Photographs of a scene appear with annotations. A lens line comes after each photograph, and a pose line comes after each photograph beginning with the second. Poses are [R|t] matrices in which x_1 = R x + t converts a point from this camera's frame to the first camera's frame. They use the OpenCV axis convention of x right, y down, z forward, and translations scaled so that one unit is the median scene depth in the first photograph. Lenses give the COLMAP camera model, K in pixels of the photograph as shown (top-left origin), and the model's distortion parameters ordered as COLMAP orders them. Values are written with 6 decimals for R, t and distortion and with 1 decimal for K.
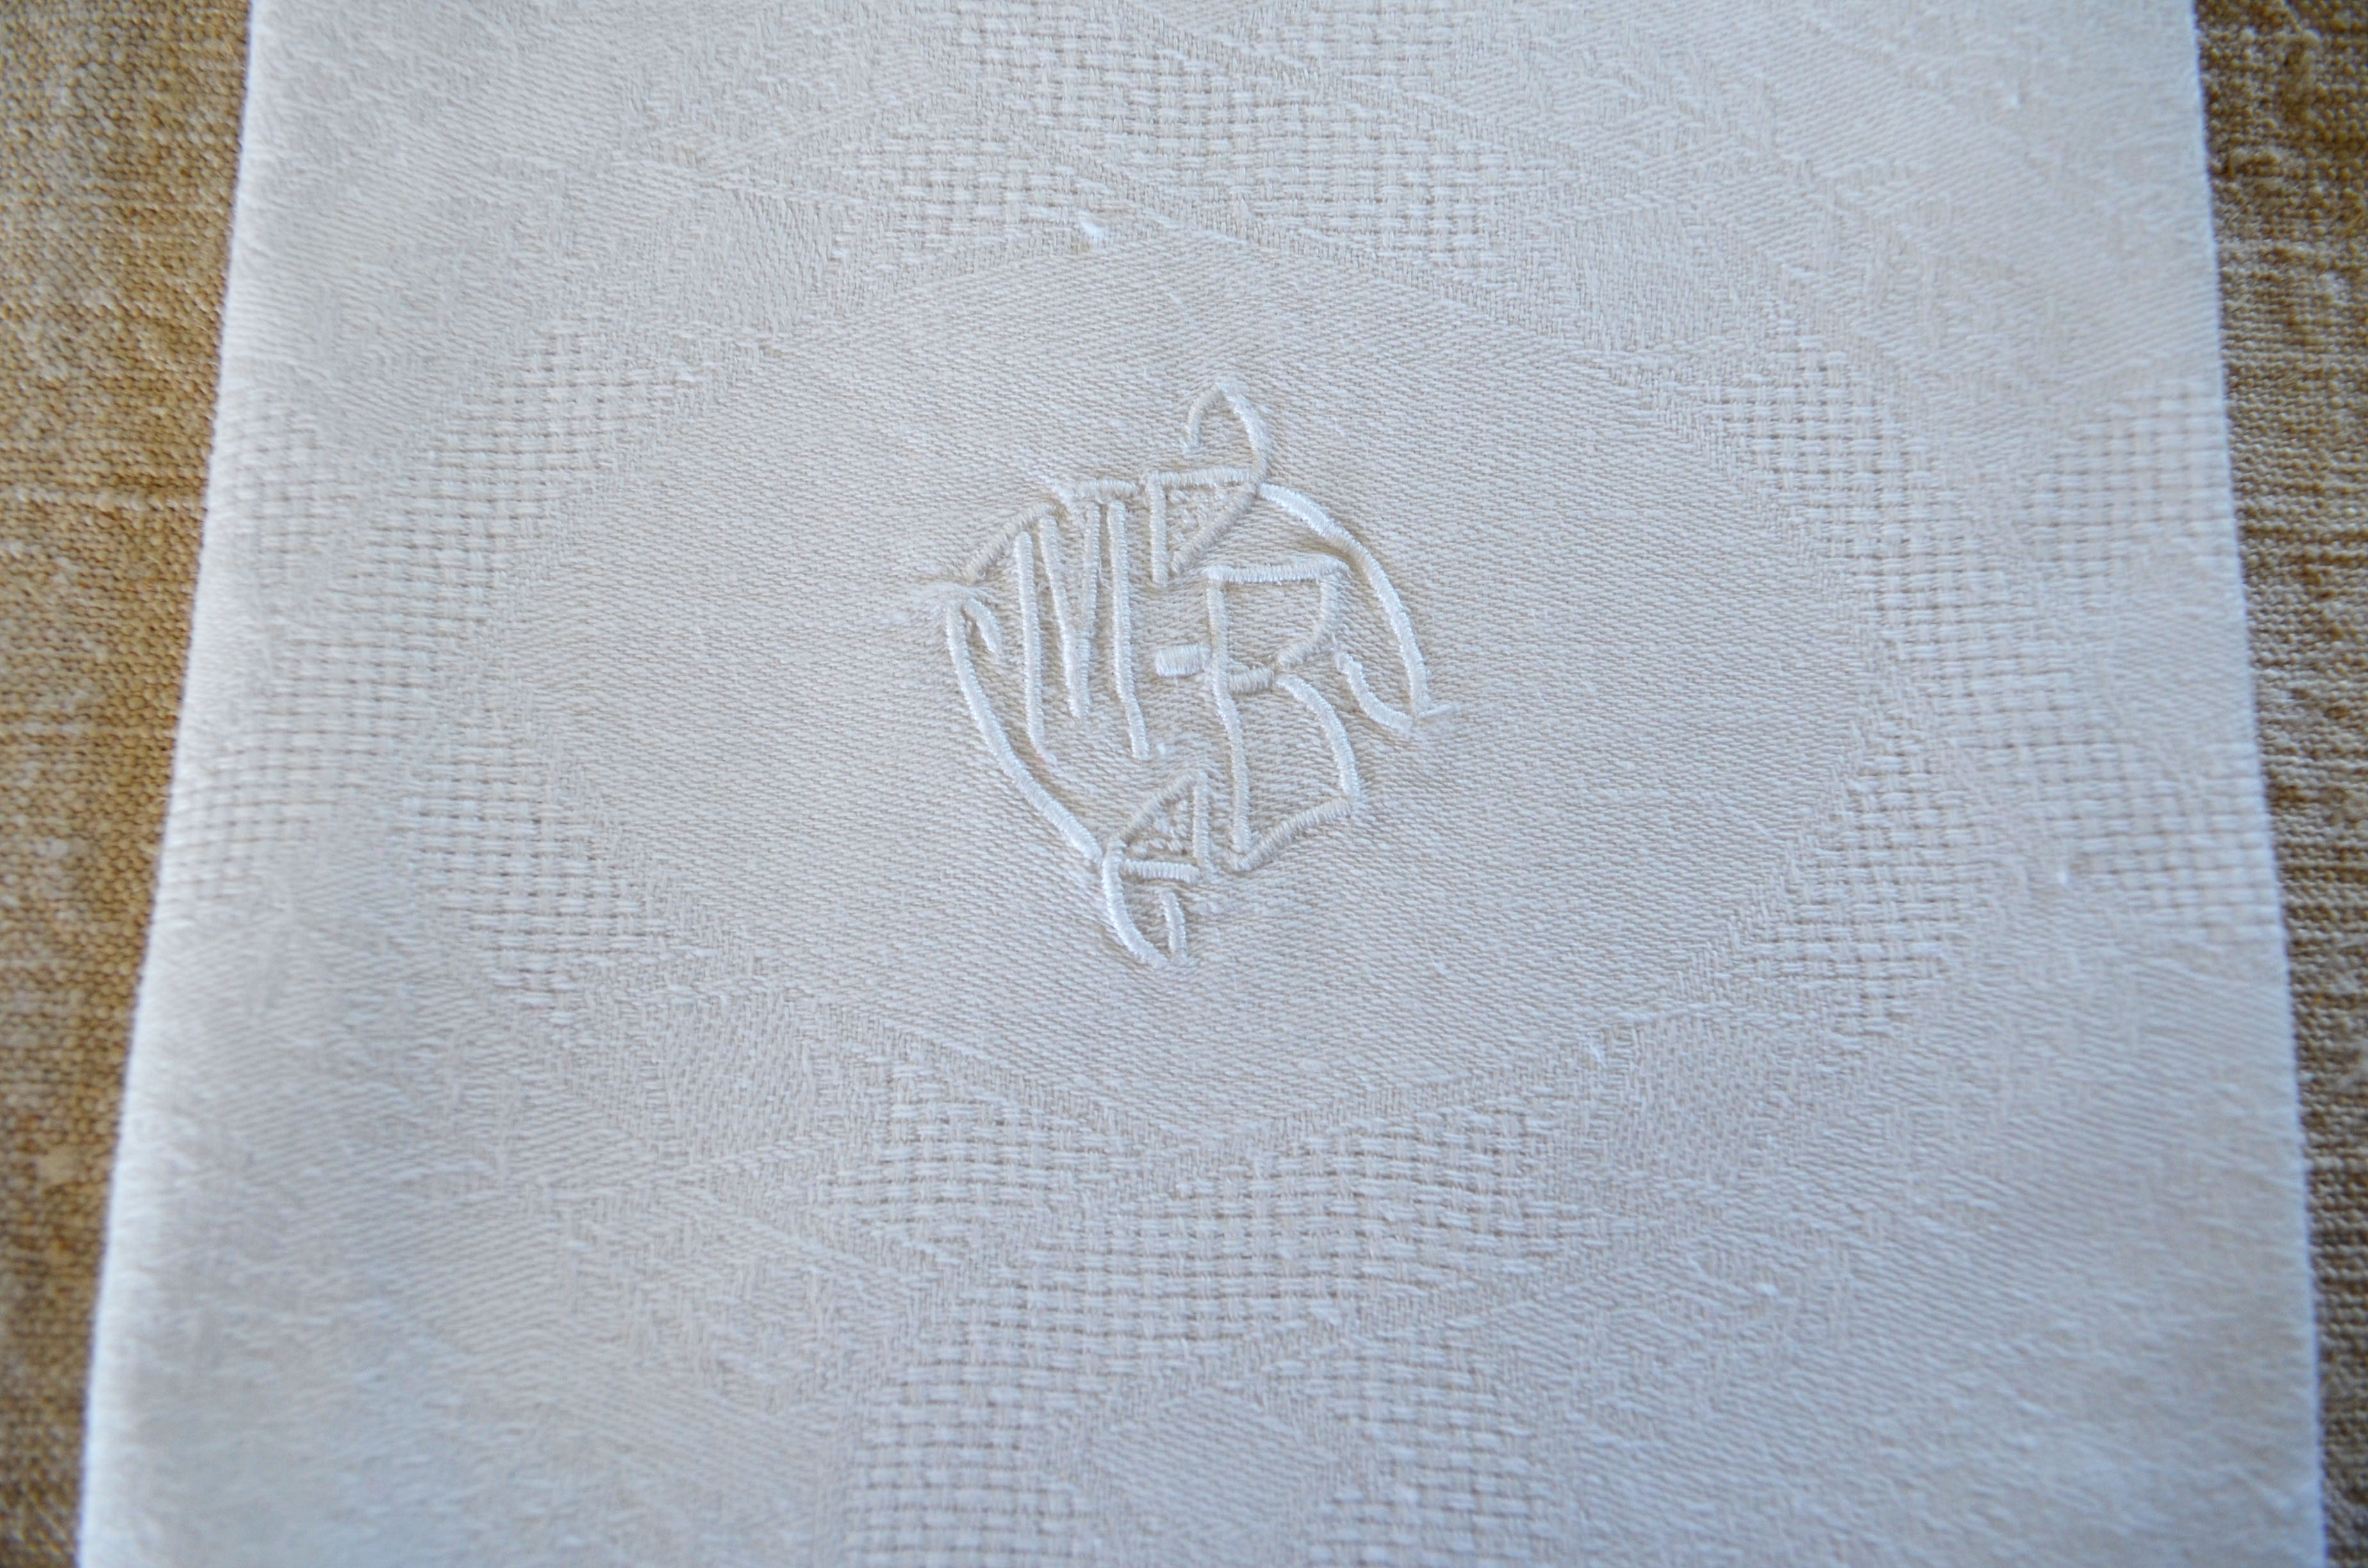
lens RADIAL K [[1890.5, 0, 1150.8], [0, 1890.5, 811.8], [0, 0, 1]] dist [-0.097536, 0.005718]
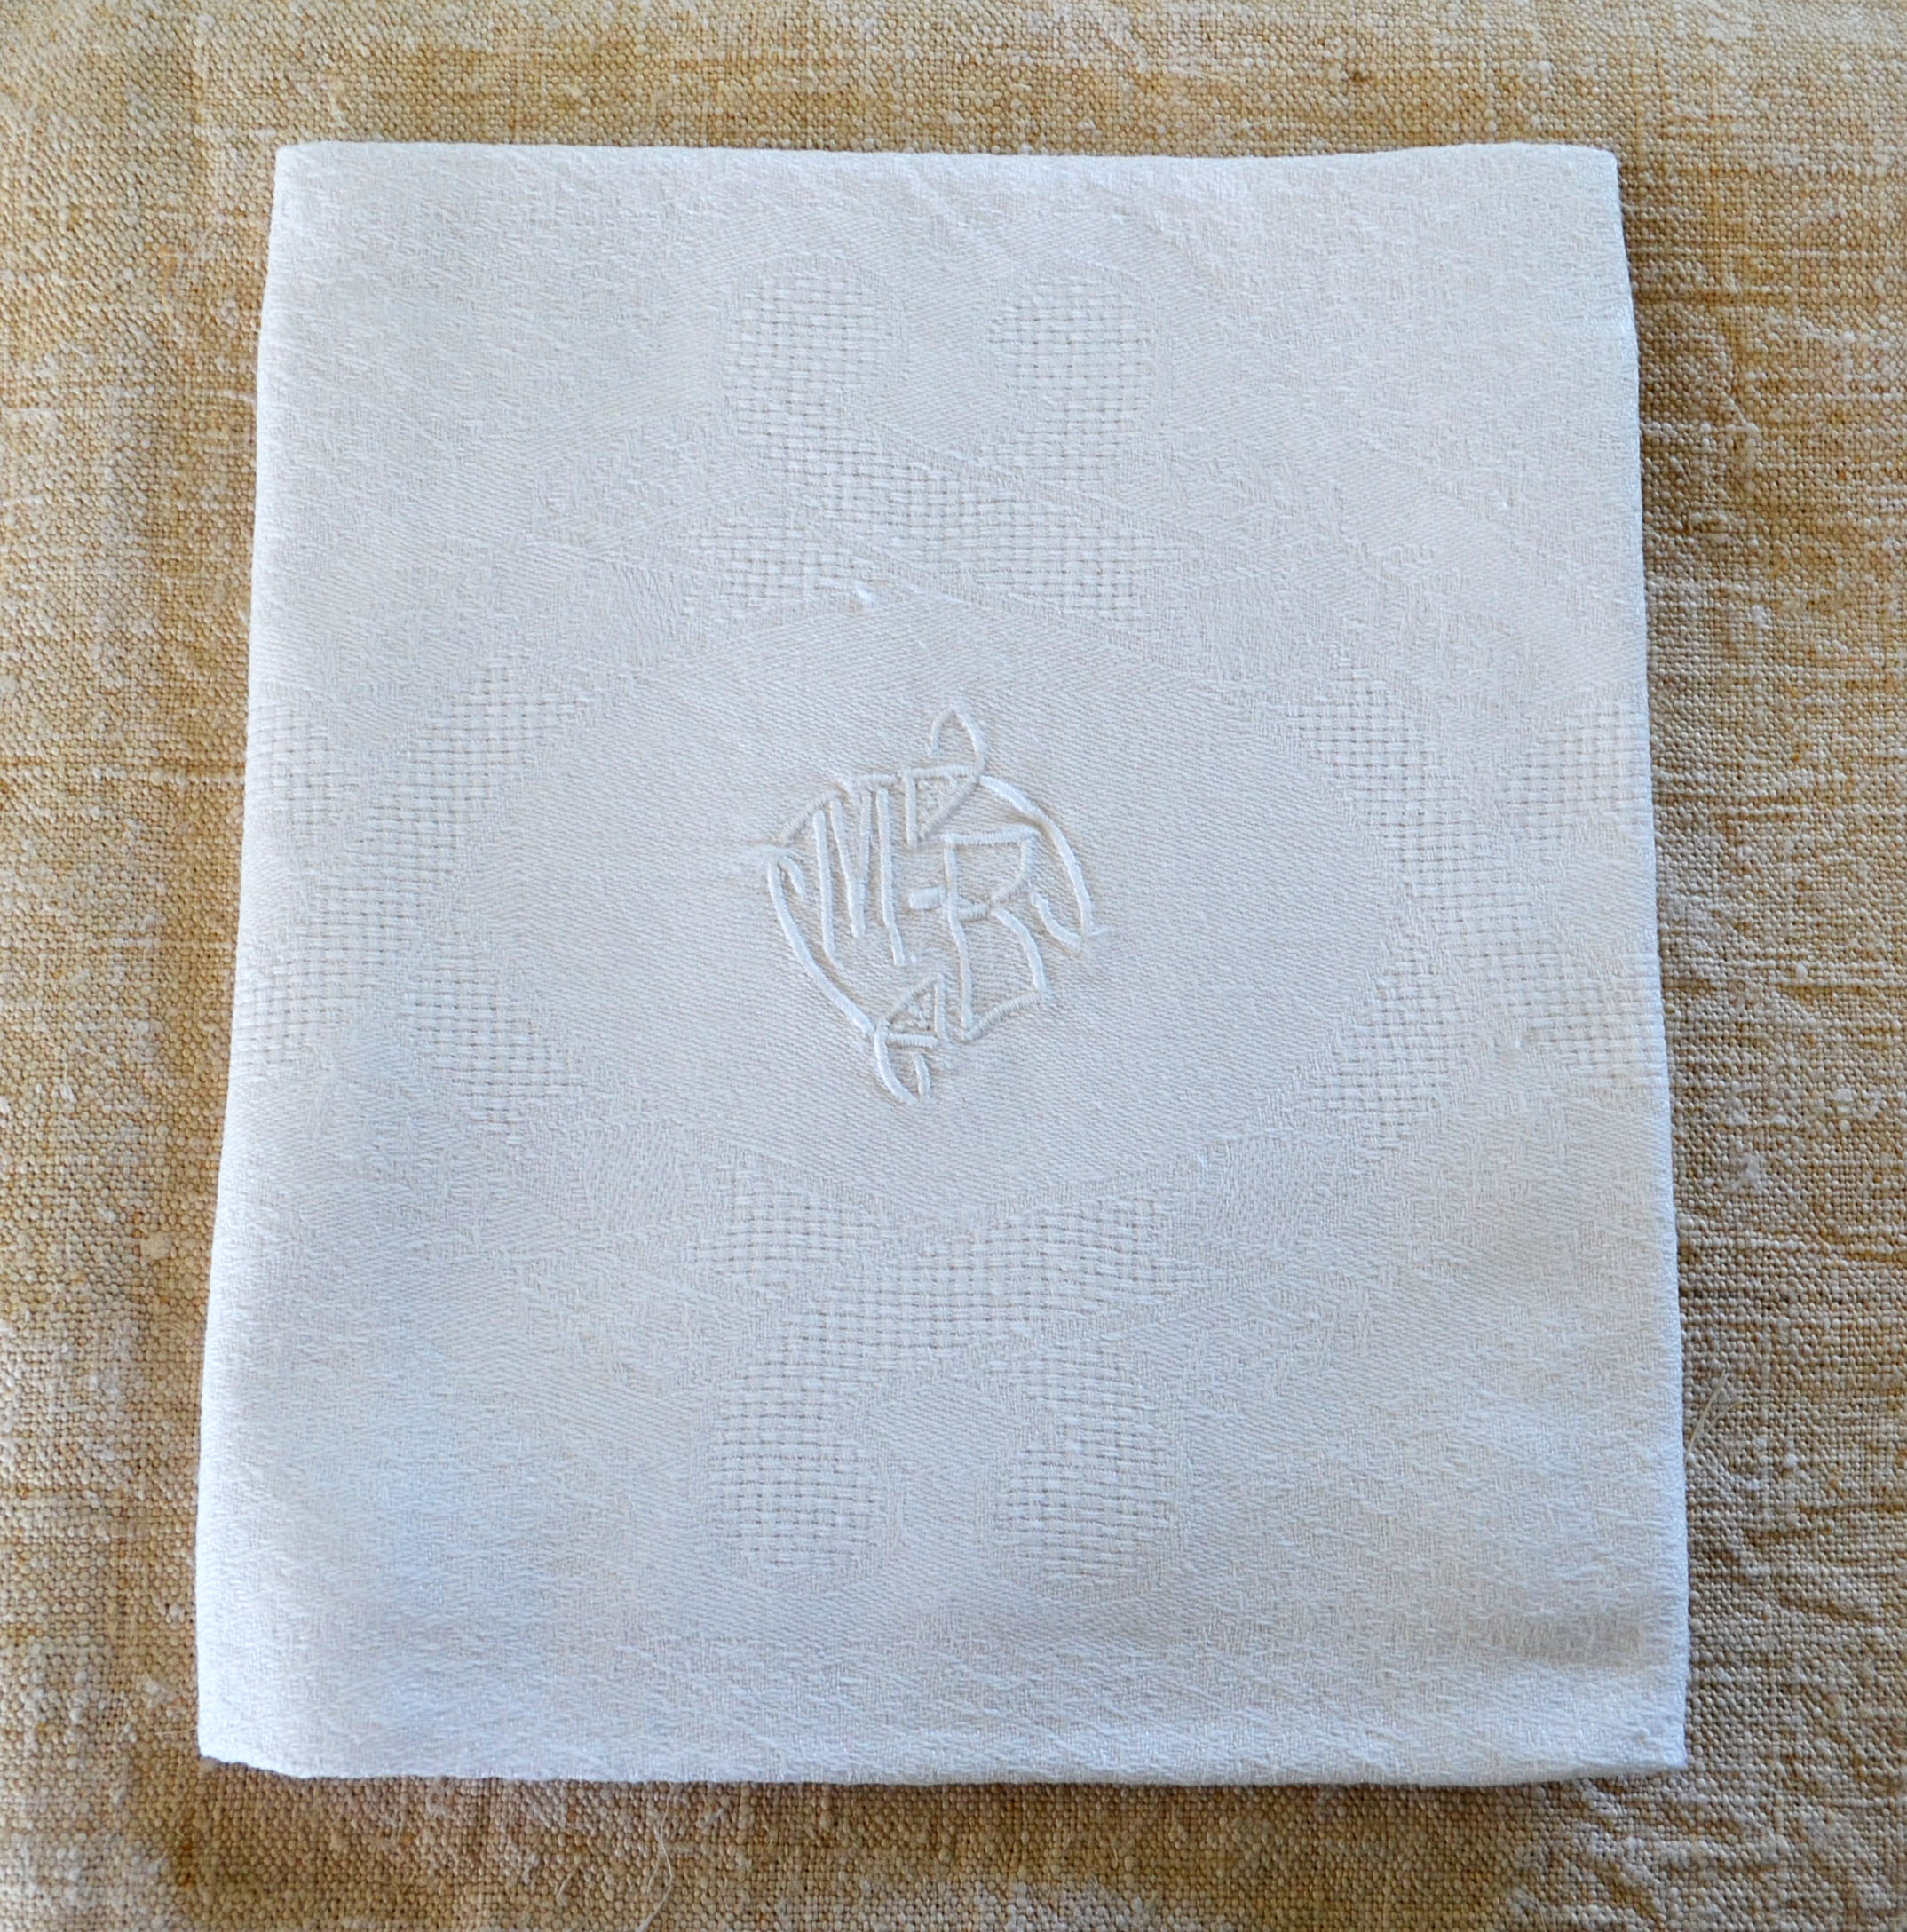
lens RADIAL K [[2074.4, 0, 927.9], [0, 2074.4, 964.5], [0, 0, 1]] dist [-0.018056, -0.242905]
pose [[0.999899, -0.002292, 0.014050, -0.005738], [0.002255, 0.999994, 0.002609, -0.032406], [-0.014056, -0.002577, 0.999898, -0.626228]]
